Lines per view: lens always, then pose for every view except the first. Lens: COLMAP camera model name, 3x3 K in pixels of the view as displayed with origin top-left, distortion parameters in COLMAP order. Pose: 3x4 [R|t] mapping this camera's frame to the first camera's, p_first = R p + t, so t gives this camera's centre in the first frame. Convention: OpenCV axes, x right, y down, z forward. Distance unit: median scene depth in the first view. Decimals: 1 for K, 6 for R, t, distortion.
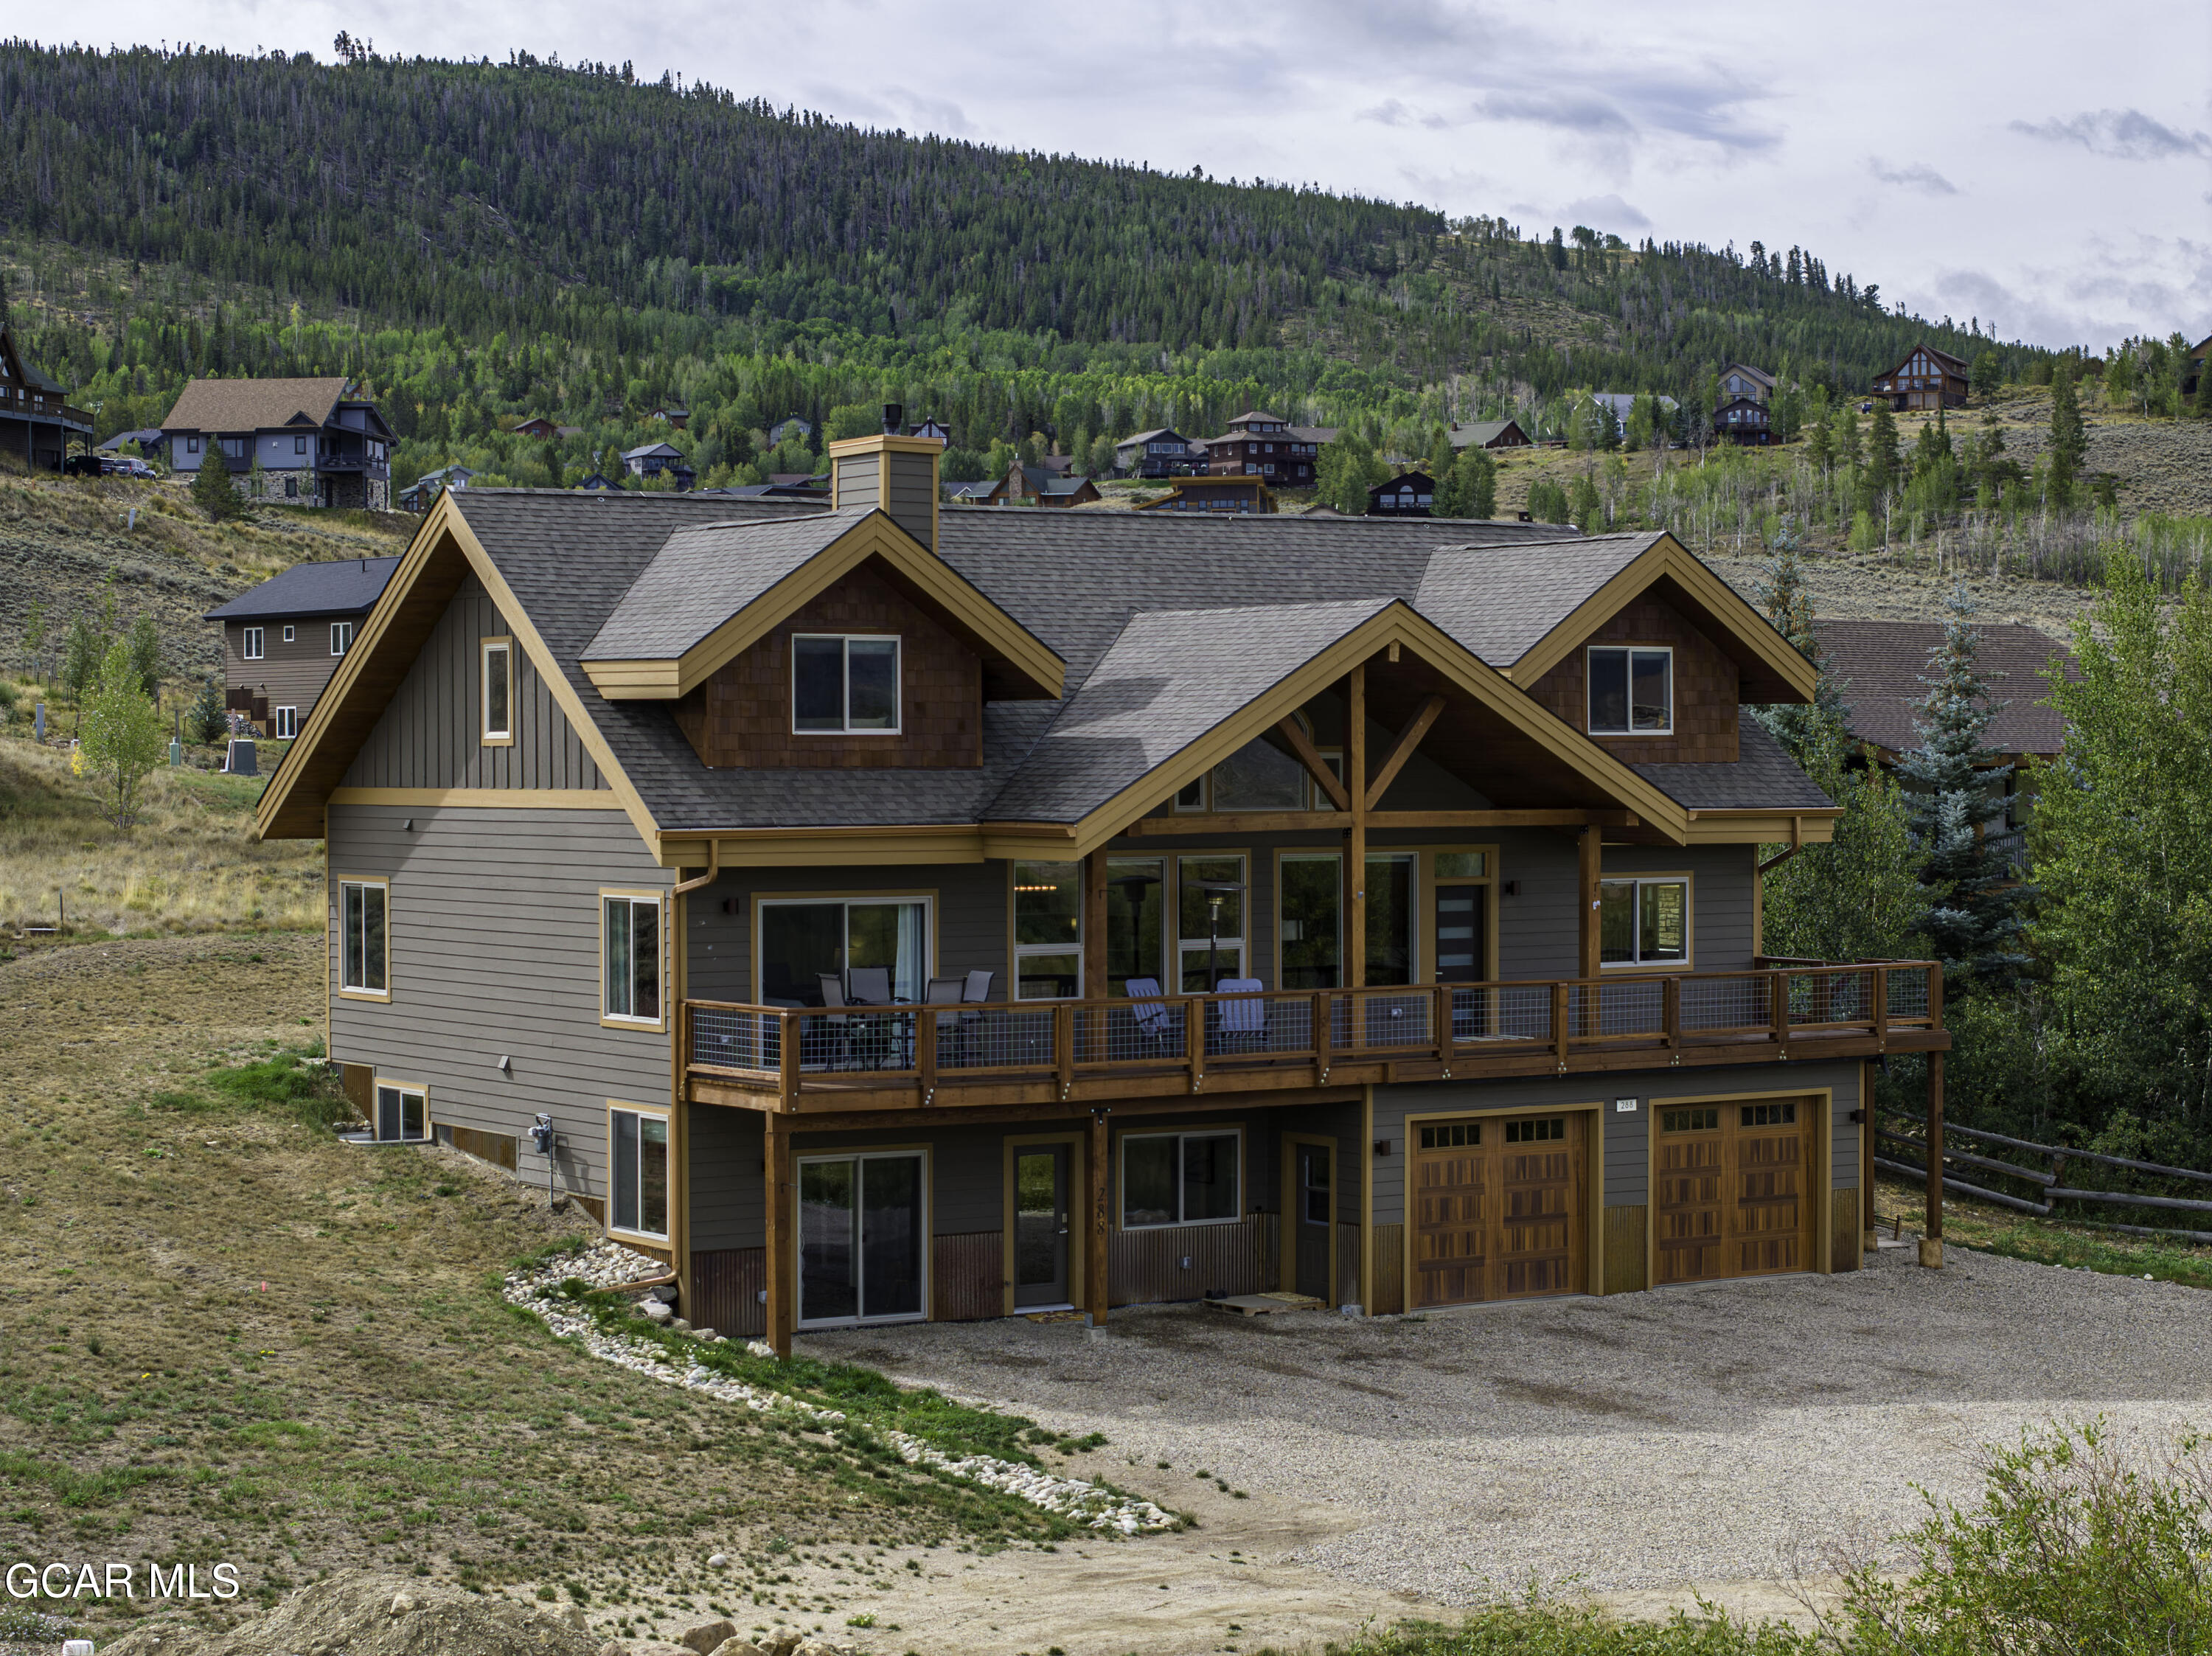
lens RADIAL K [[4342.1, 0, 1106.0], [0, 4342.1, 828.0], [0, 0, 1]] dist [-0.071923, 0.196930]
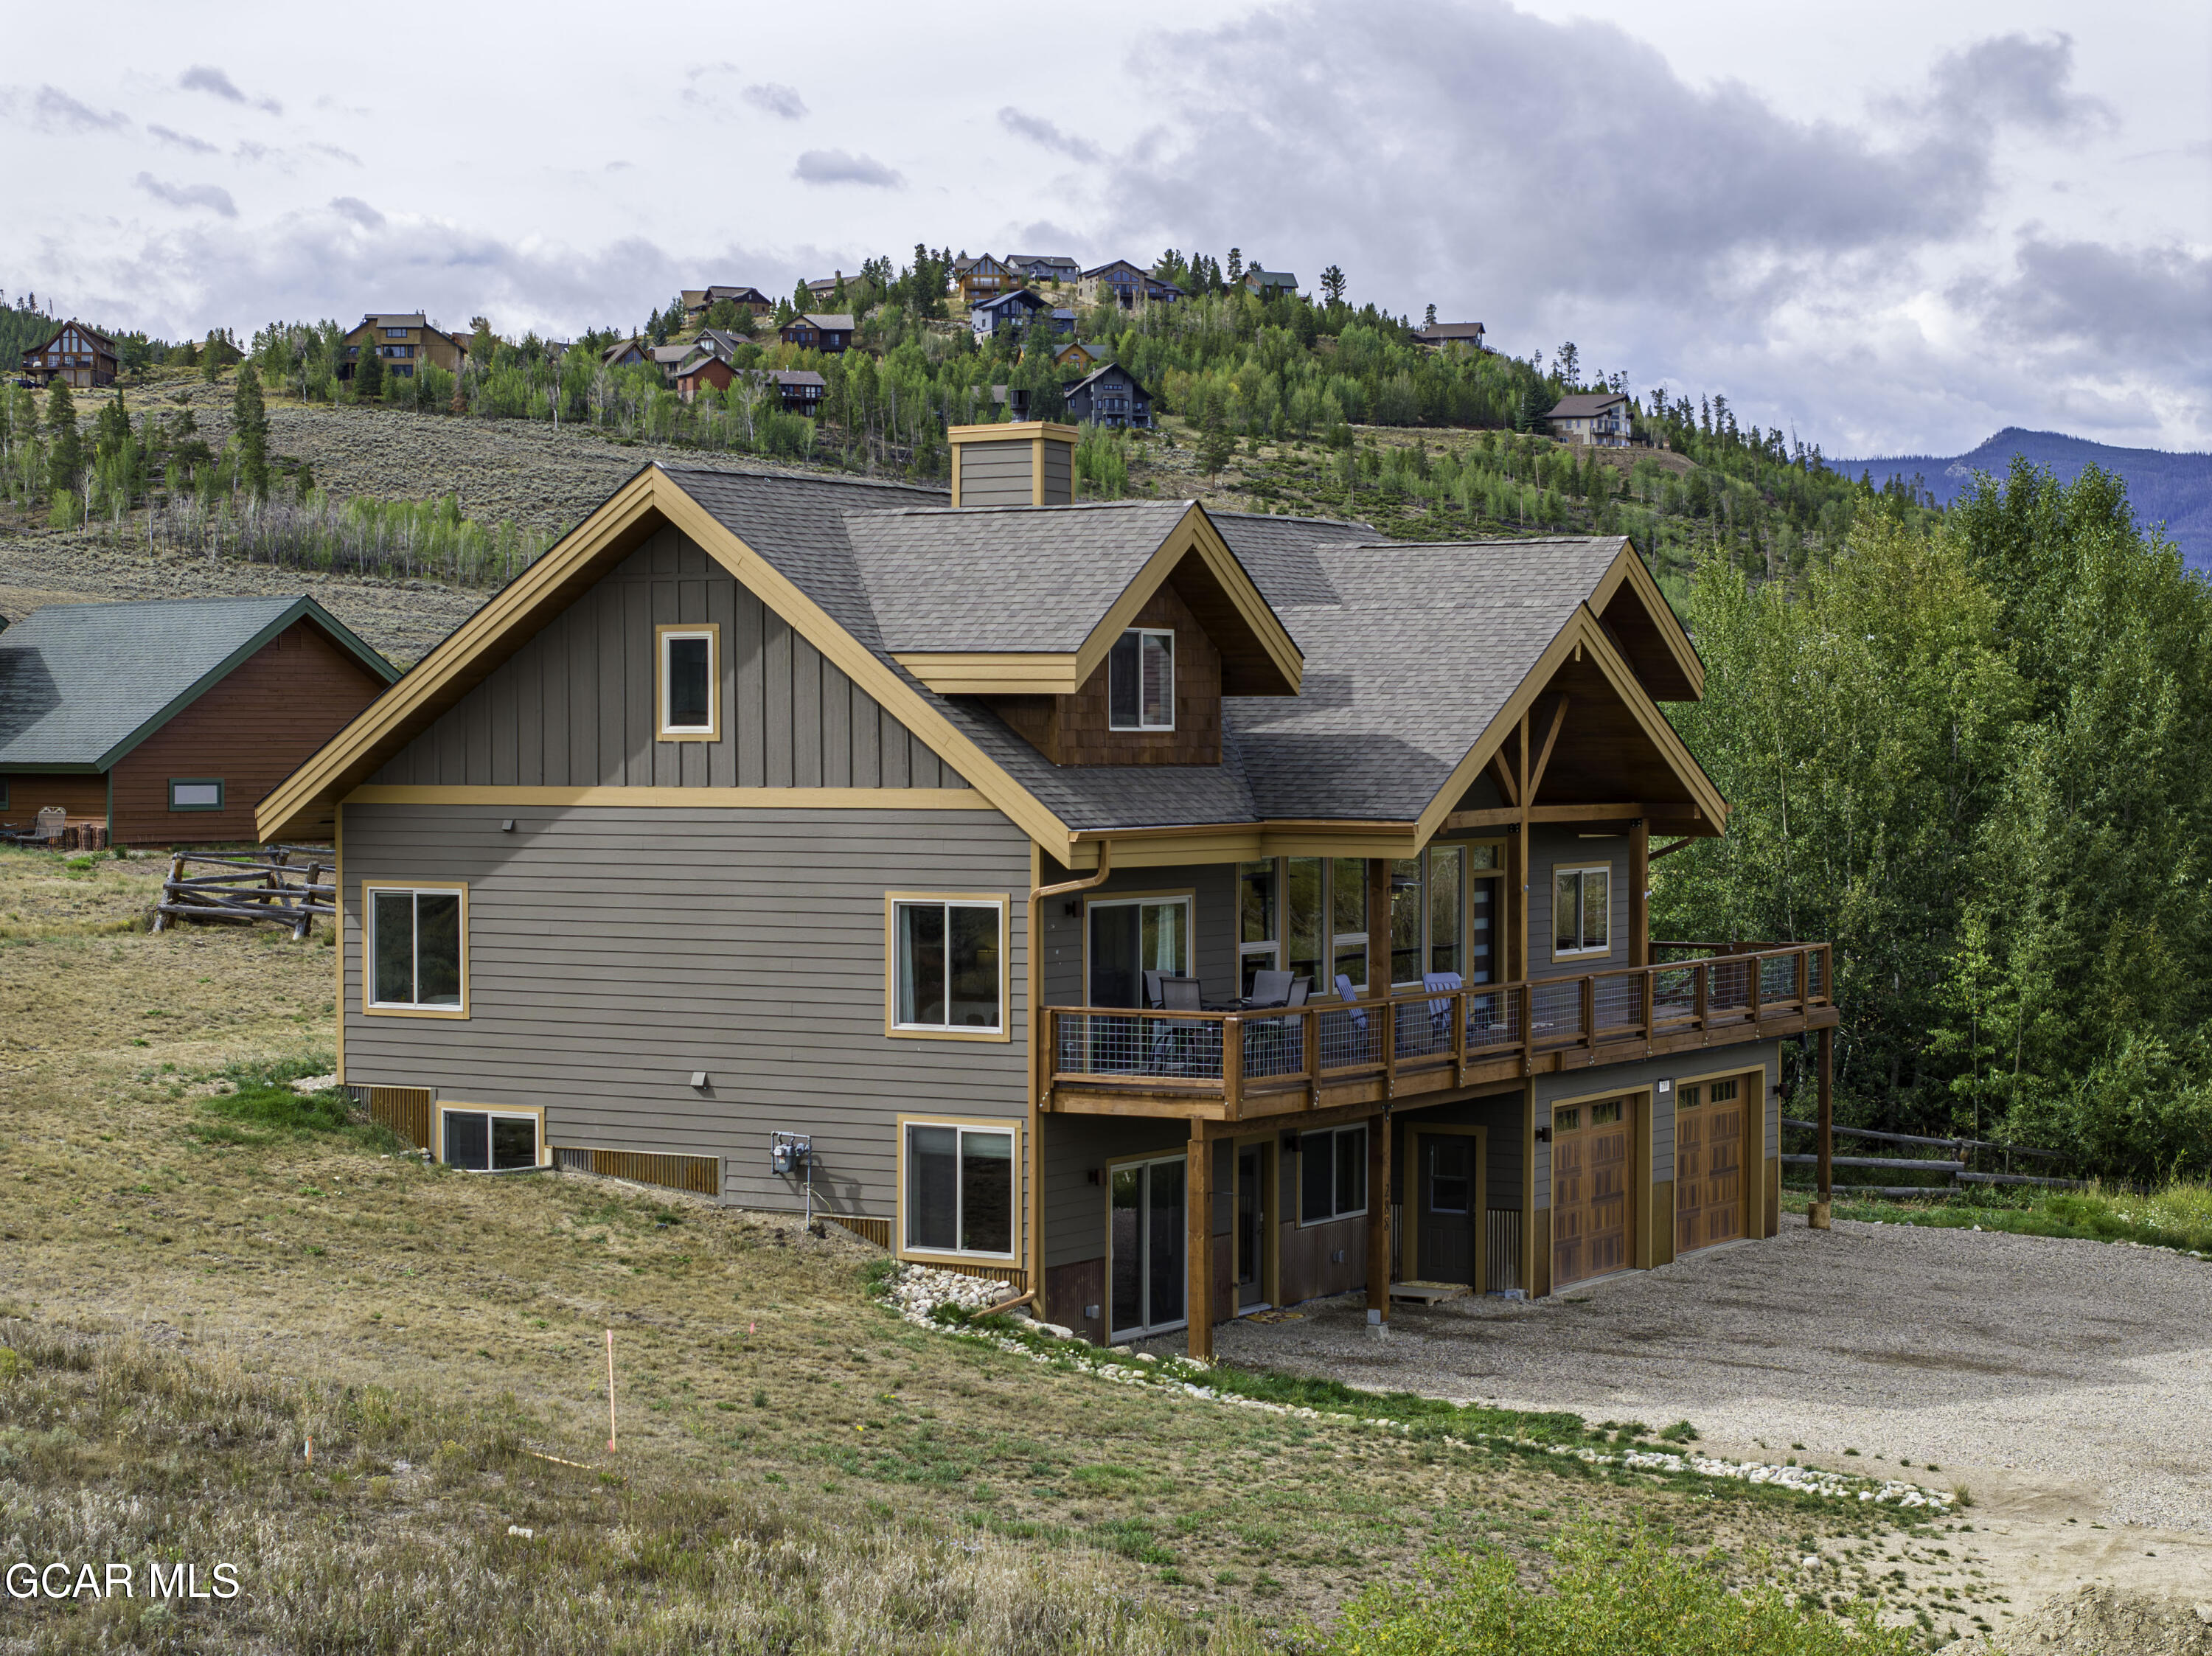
lens RADIAL K [[4342.1, 0, 1106.0], [0, 4342.1, 828.0], [0, 0, 1]] dist [-0.071923, 0.196930]
pose [[0.899975, -0.006764, 0.435890, -0.463688], [0.004772, 0.999973, 0.005665, -0.005008], [-0.435916, -0.003019, 0.899982, 0.118542]]
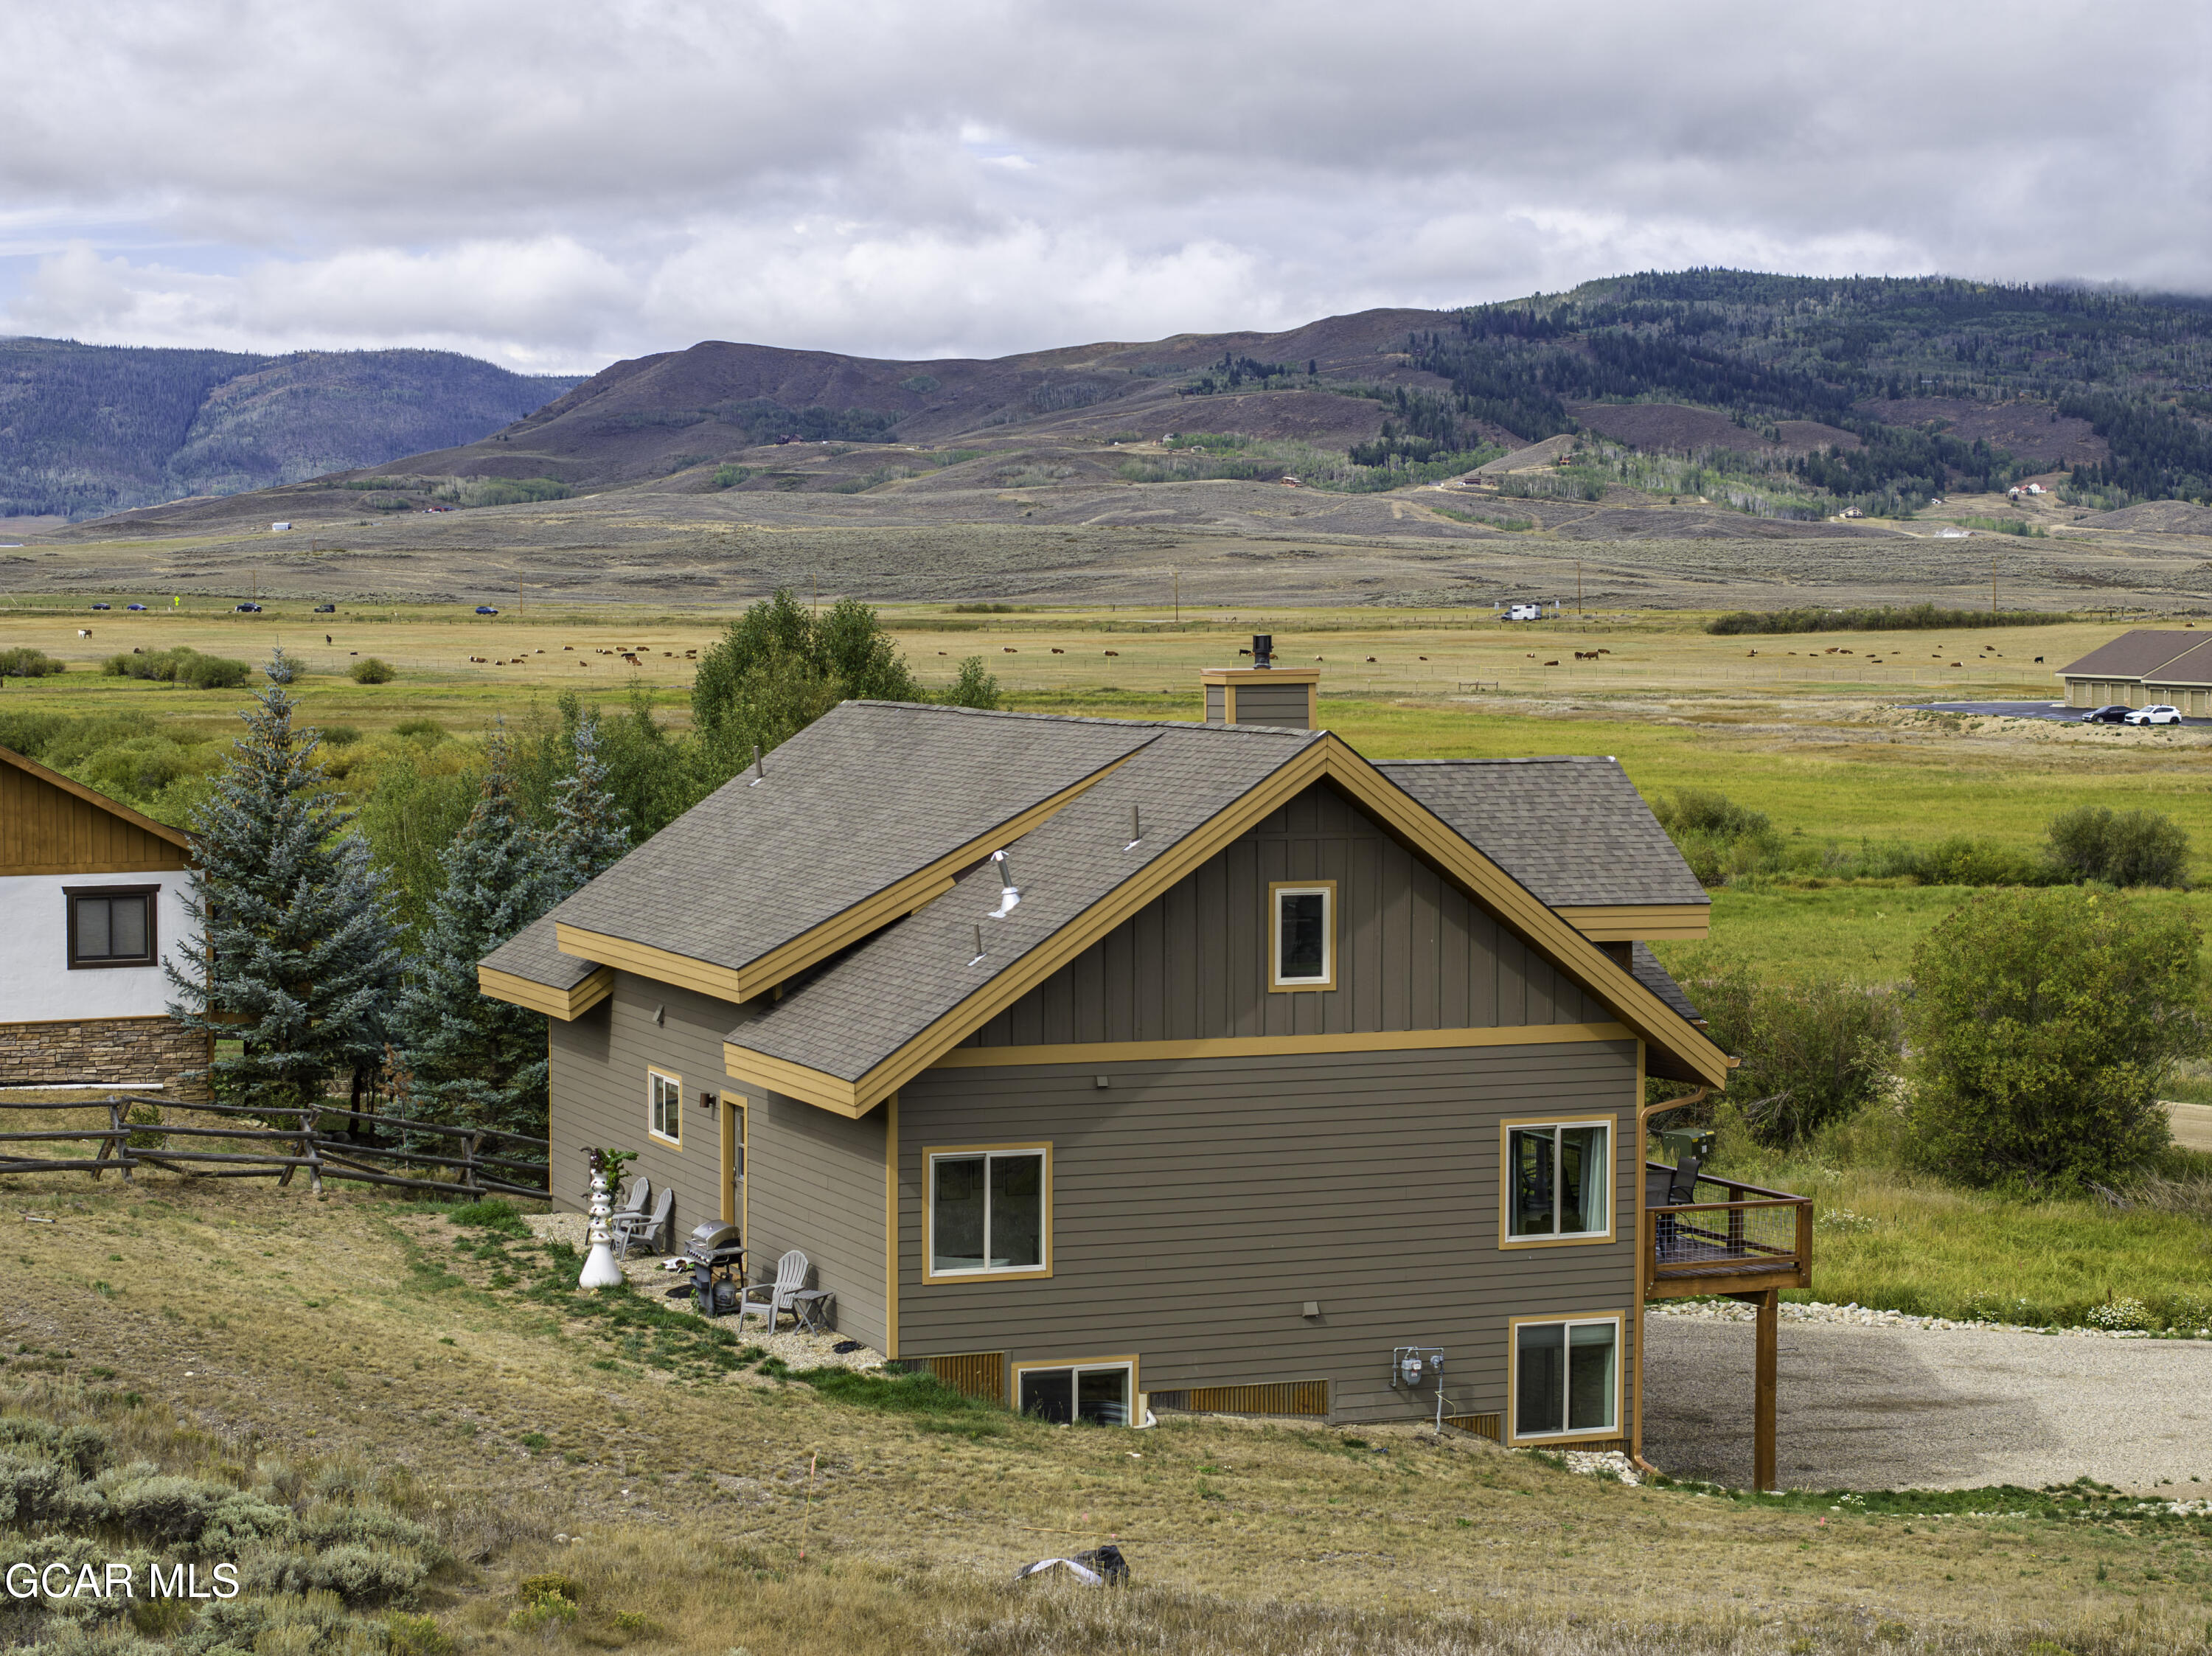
lens RADIAL K [[4342.1, 0, 1106.0], [0, 4342.1, 828.0], [0, 0, 1]] dist [-0.071923, 0.196930]
pose [[0.192217, -0.040697, 0.980508, -1.108551], [0.016228, 0.999135, 0.038289, -0.093999], [-0.981218, 0.008552, 0.192711, 0.846894]]
